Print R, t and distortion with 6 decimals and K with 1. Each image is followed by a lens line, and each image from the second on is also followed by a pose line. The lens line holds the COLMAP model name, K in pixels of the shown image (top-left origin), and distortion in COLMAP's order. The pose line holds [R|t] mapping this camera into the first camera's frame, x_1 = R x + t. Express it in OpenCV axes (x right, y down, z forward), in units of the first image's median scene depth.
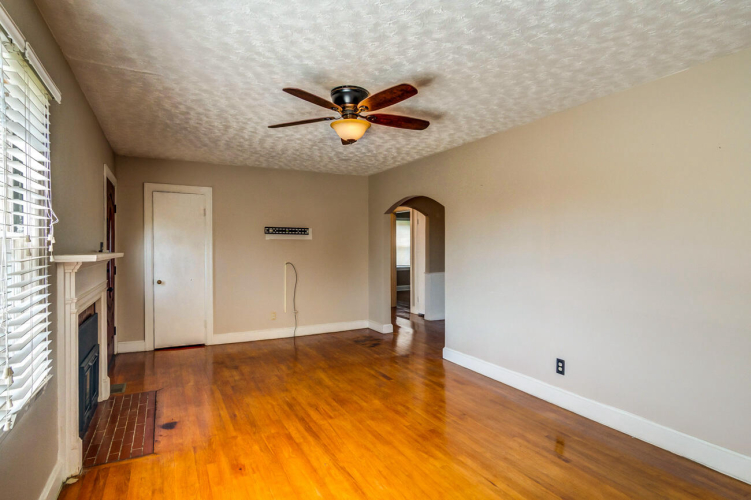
lens RADIAL K [[404.6, 0, 373.1], [0, 404.6, 240.7], [0, 0, 1]] dist [0.001009, 0.001434]
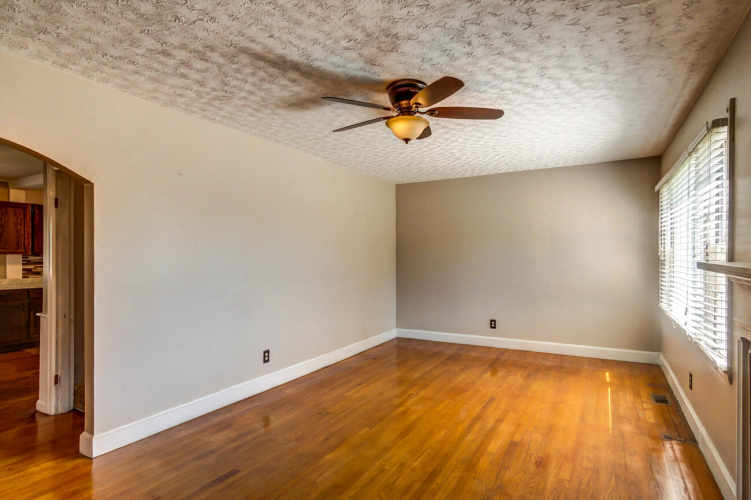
lens RADIAL K [[402.6, 0, 368.4], [0, 402.6, 256.8], [0, 0, 1]] dist [0.001062, 0.000247]
pose [[-0.530143, -0.002684, 0.847904, -0.694000], [-0.007759, 0.999968, -0.001685, 0.019280], [-0.847873, -0.007472, -0.530147, 1.373566]]
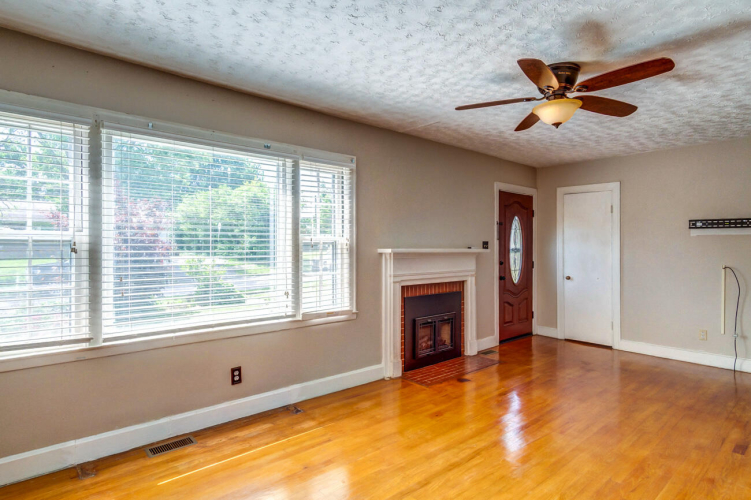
lens RADIAL K [[416.3, 0, 367.4], [0, 416.3, 243.1], [0, 0, 1]] dist [-0.000138, 0.000495]
pose [[0.232138, -0.007312, -0.972655, 0.648059], [0.012430, 0.999912, -0.004551, 0.011353], [0.972603, -0.011034, 0.232209, 0.338202]]
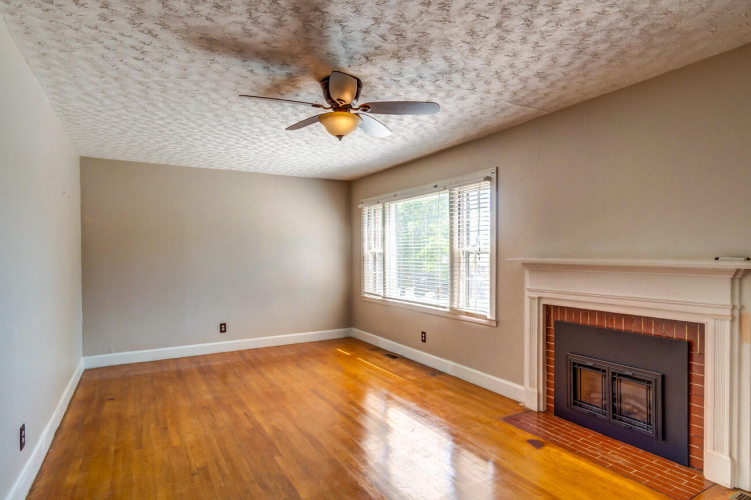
lens RADIAL K [[411.1, 0, 376.2], [0, 411.1, 255.4], [0, 0, 1]] dist [0.002719, 0.000338]
pose [[-0.999073, 0.001746, -0.043002, -0.081216], [0.002233, 0.999934, -0.011269, 0.026545], [0.042979, -0.011355, -0.999011, 1.692309]]
